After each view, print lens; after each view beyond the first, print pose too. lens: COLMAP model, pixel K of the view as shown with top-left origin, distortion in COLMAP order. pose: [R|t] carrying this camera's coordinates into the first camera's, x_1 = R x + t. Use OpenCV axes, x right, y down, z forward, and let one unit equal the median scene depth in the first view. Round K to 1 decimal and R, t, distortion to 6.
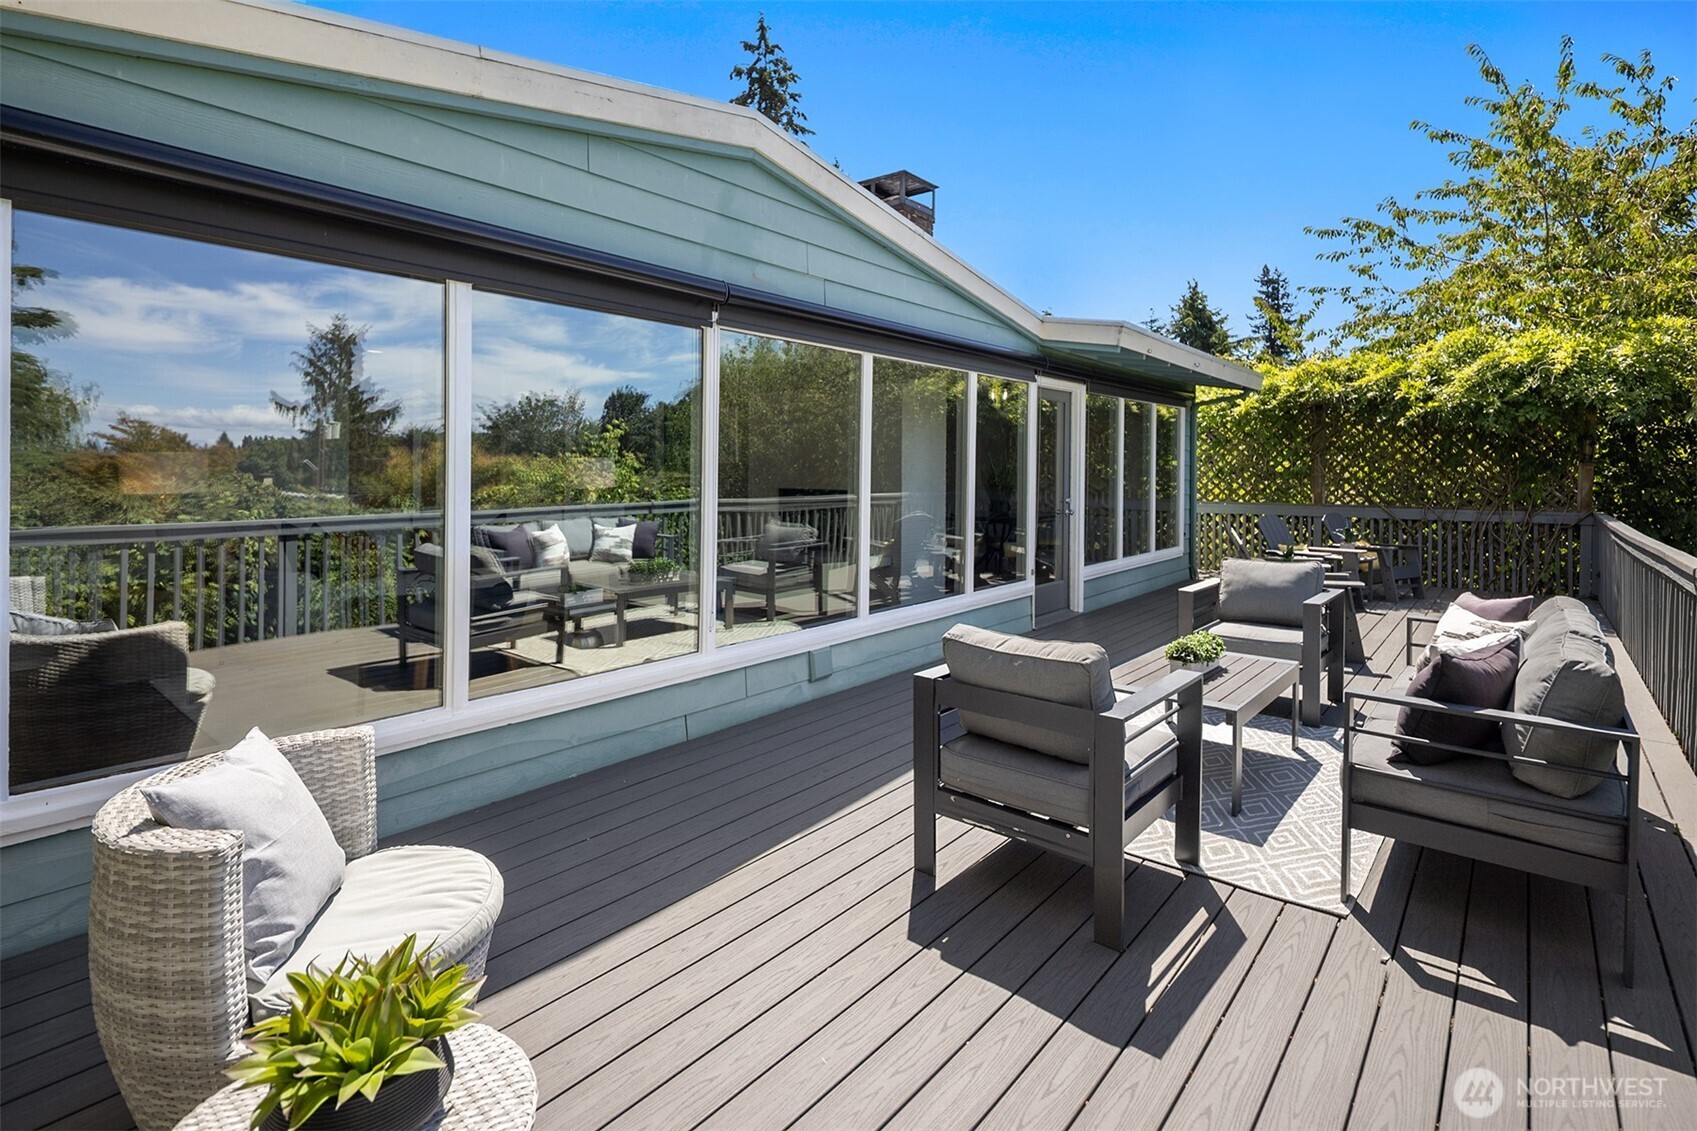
lens RADIAL K [[815.4, 0, 852.3], [0, 815.4, 473.4], [0, 0, 1]] dist [0.004984, -0.005365]
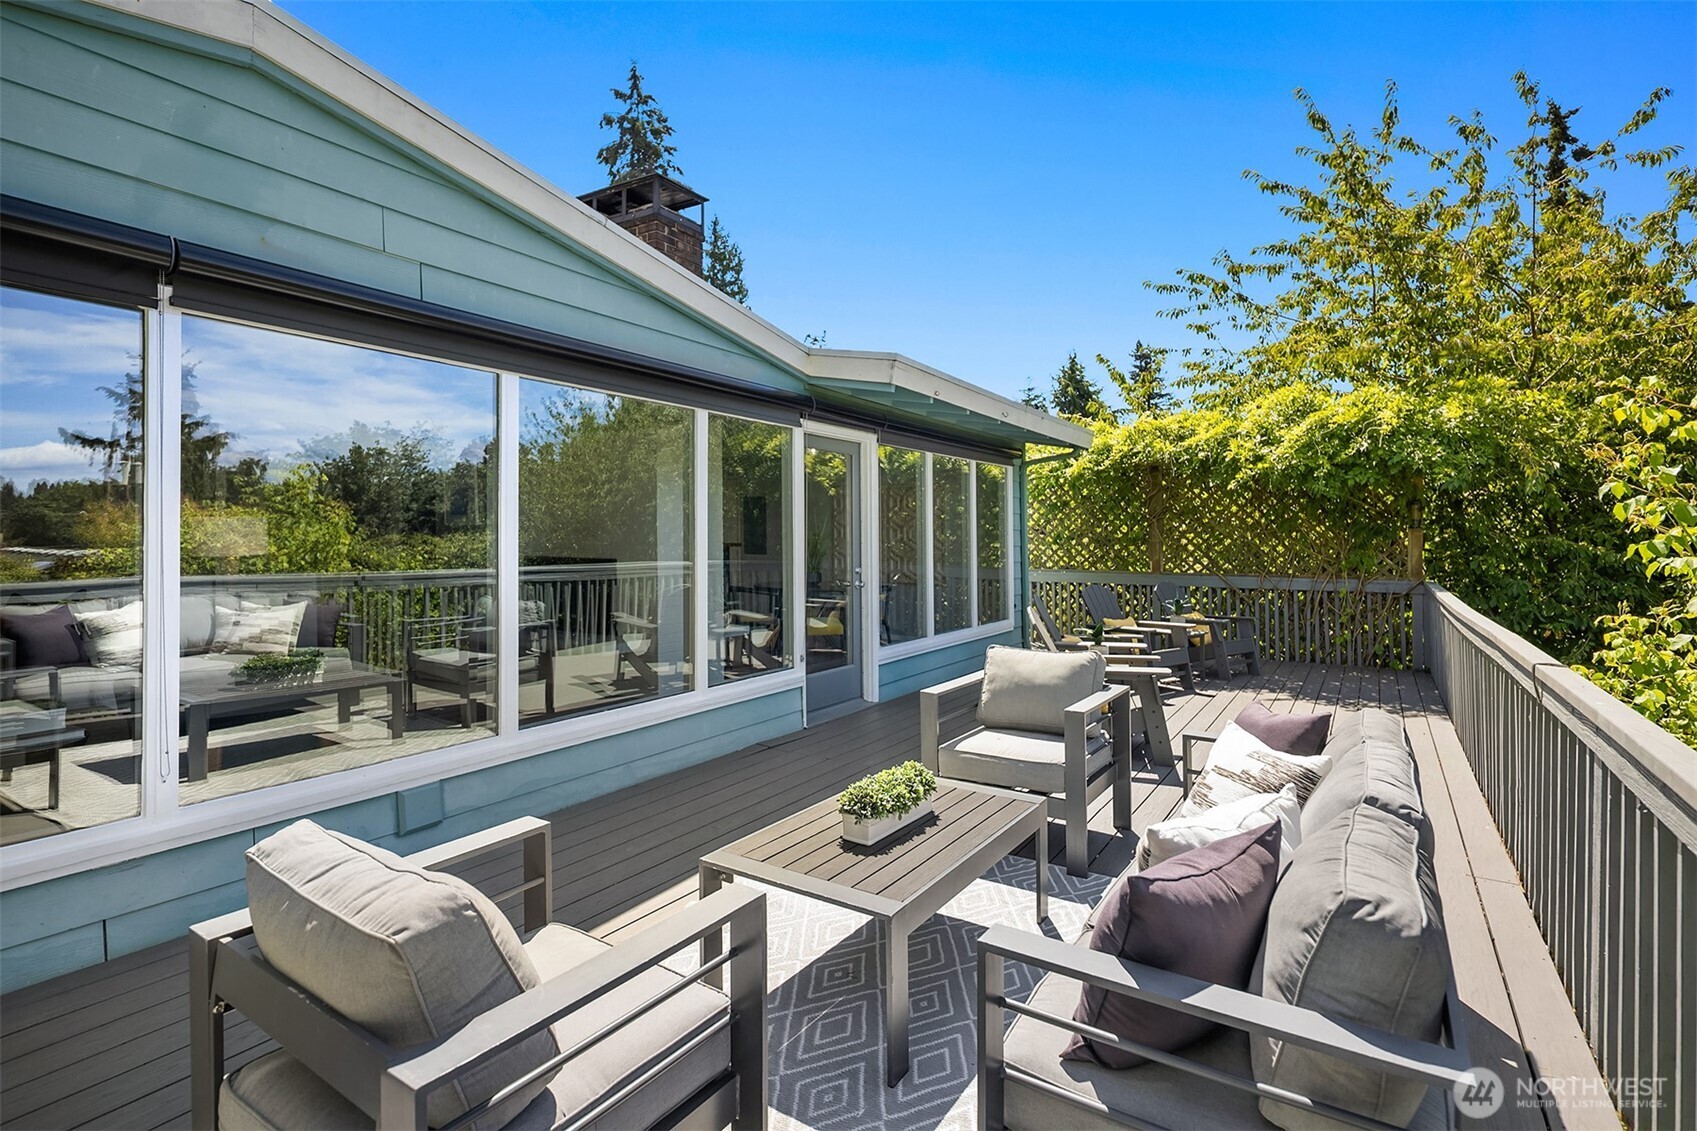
lens RADIAL K [[806.8, 0, 853.5], [0, 806.8, 514.0], [0, 0, 1]] dist [0.002225, 0.000483]
pose [[0.992980, 0.005797, 0.118142, 0.133026], [-0.002095, 0.999504, -0.031435, 0.000597], [-0.118266, 0.030967, 0.992499, 0.136944]]
